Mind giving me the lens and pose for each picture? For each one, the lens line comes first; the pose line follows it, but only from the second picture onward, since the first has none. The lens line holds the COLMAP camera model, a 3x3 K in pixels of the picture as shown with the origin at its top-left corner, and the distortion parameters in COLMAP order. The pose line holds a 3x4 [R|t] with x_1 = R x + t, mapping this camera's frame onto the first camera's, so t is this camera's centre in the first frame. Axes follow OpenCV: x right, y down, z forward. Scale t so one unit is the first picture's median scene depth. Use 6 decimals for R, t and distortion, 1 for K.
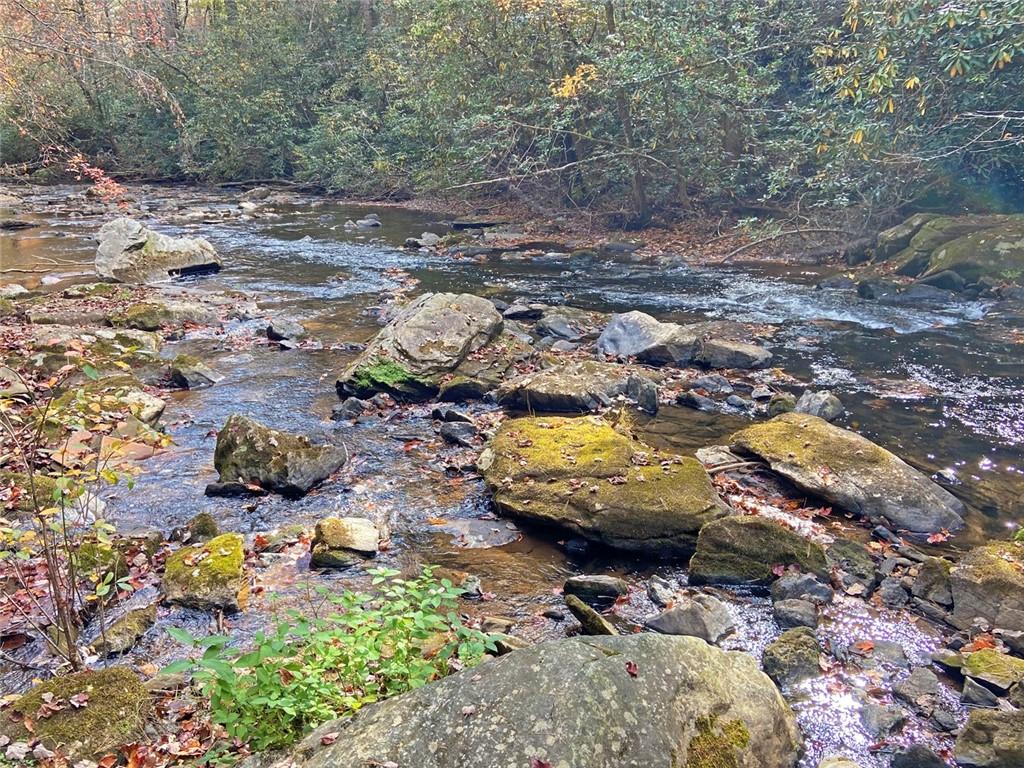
lens RADIAL K [[869.1, 0, 510.5], [0, 869.1, 380.9], [0, 0, 1]] dist [0.065043, -0.029828]
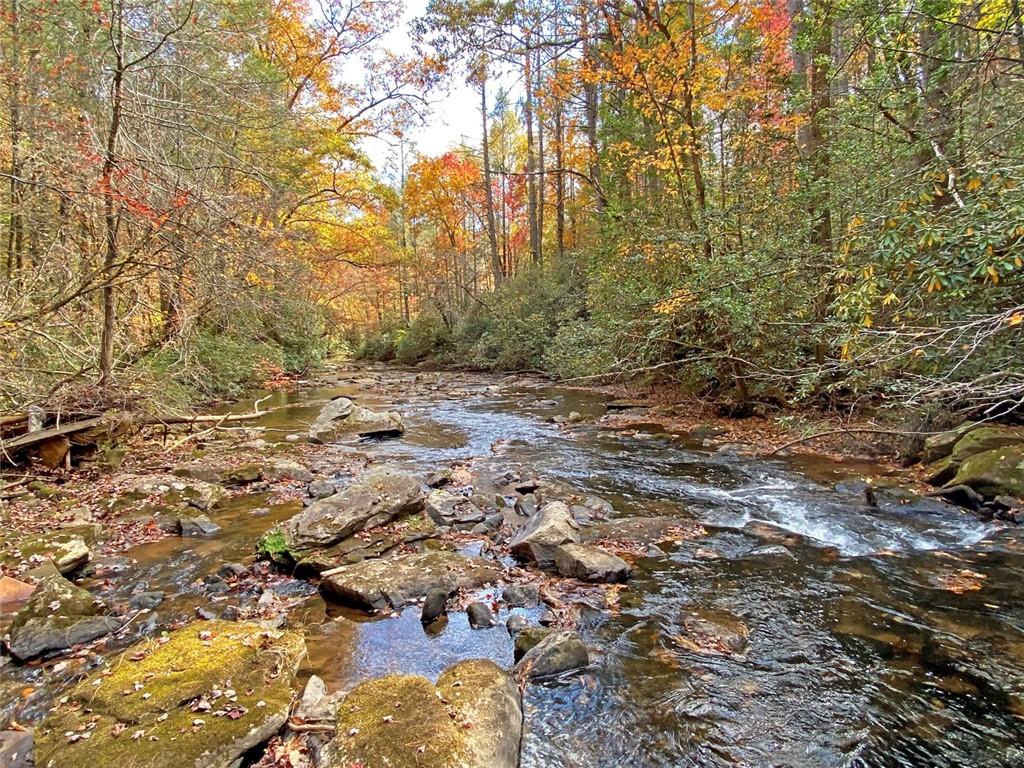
lens RADIAL K [[609.7, 0, 512.5], [0, 609.7, 387.1], [0, 0, 1]] dist [0.033107, -0.002309]
pose [[0.931144, 0.026668, -0.363675, 0.260354], [-0.097300, 0.979333, -0.177310, -0.057482], [0.351431, 0.200487, 0.914495, 0.181740]]
